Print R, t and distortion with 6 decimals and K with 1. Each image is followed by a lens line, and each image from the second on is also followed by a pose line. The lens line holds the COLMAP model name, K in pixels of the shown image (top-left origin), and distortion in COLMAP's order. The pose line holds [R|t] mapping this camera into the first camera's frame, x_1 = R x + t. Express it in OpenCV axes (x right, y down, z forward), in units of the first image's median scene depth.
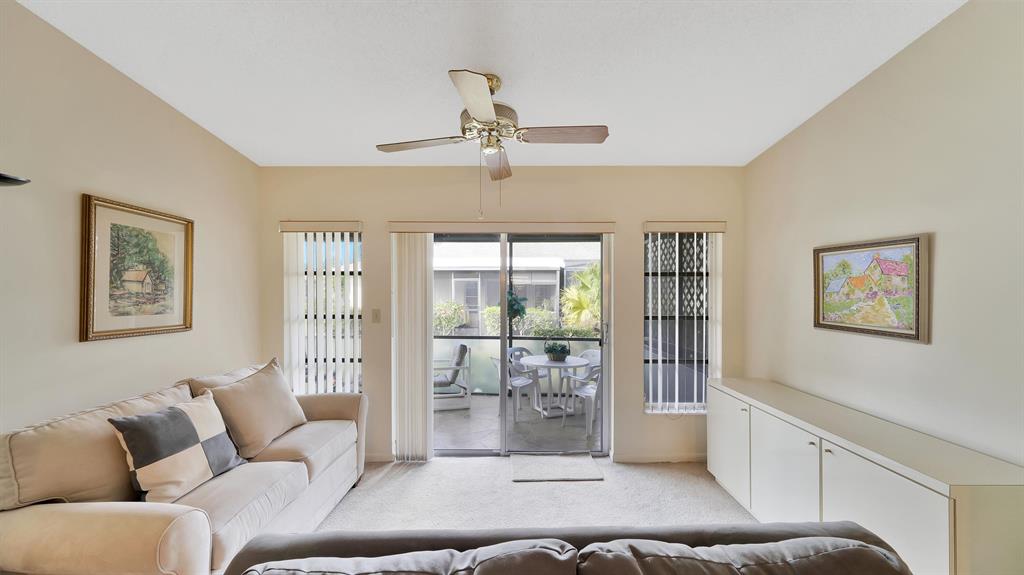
lens RADIAL K [[354.3, 0, 512.0], [0, 354.3, 287.5], [0, 0, 1]] dist [-0.001467, -0.000188]
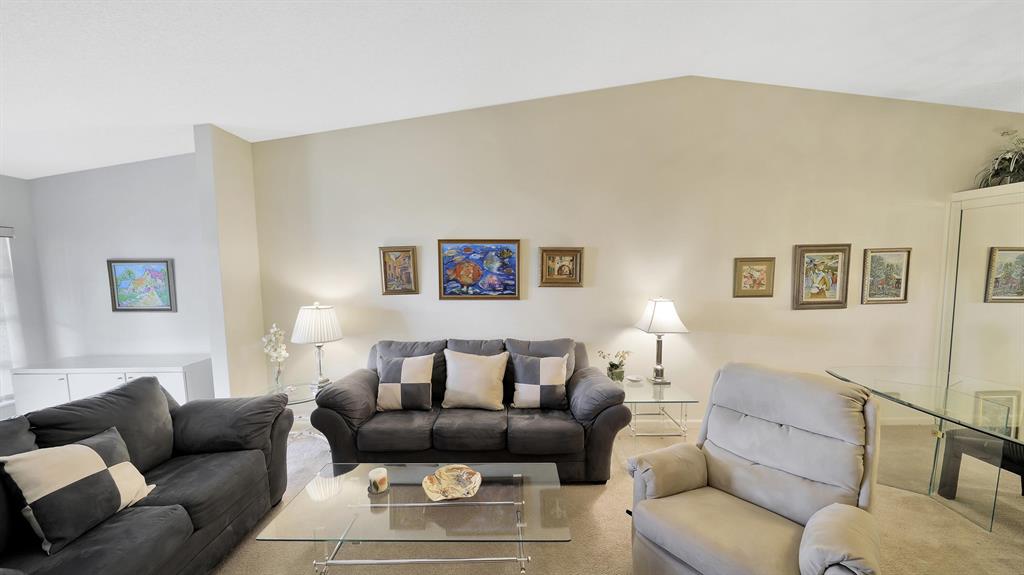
lens RADIAL K [[358.8, 0, 511.4], [0, 358.8, 296.4], [0, 0, 1]] dist [-0.001360, -0.000089]
pose [[0.015202, -0.092049, 0.995638, -0.291521], [0.004072, 0.995751, 0.091998, -0.039357], [-0.999876, 0.002656, 0.015512, -0.332246]]
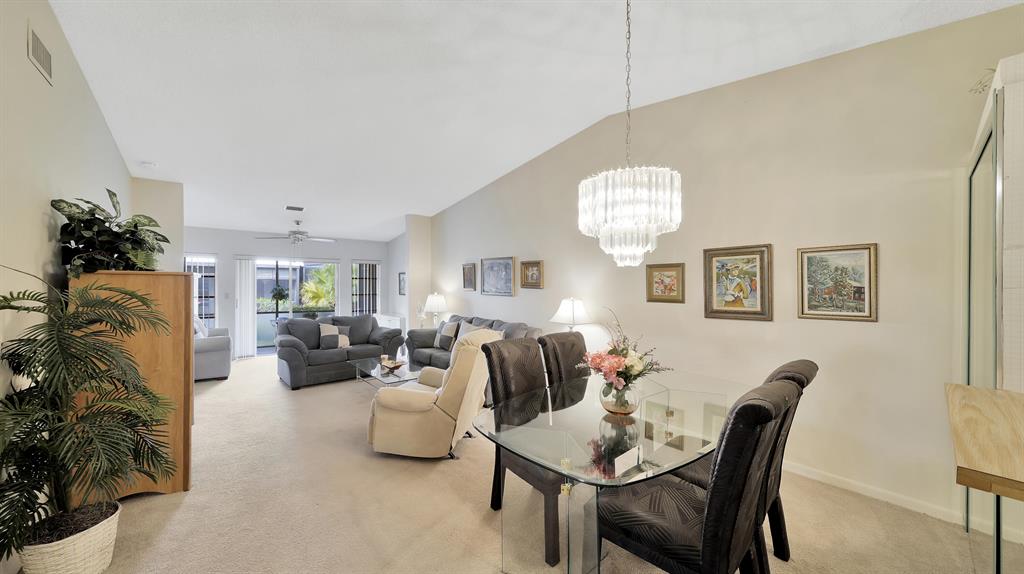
lens RADIAL K [[354.3, 0, 512.0], [0, 354.3, 287.0], [0, 0, 1]] dist [-0.001467, -0.000188]
pose [[0.759239, -0.005201, 0.650792, -0.276784], [-0.005477, 0.999882, 0.014380, -0.010925], [-0.650789, -0.014483, 0.759120, -1.125731]]
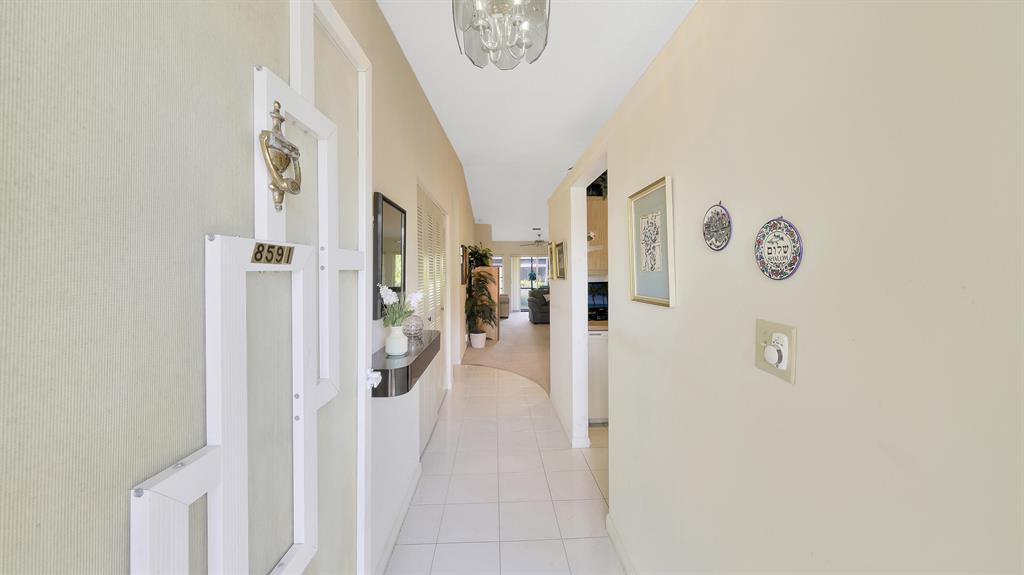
lens RADIAL K [[353.6, 0, 511.5], [0, 353.6, 272.7], [0, 0, 1]] dist [-0.000375, -0.000038]
pose [[0.998783, -0.008776, 0.048526, -0.317174], [0.008138, 0.999878, 0.013322, -0.015755], [-0.048637, -0.012910, 0.998733, -1.899682]]
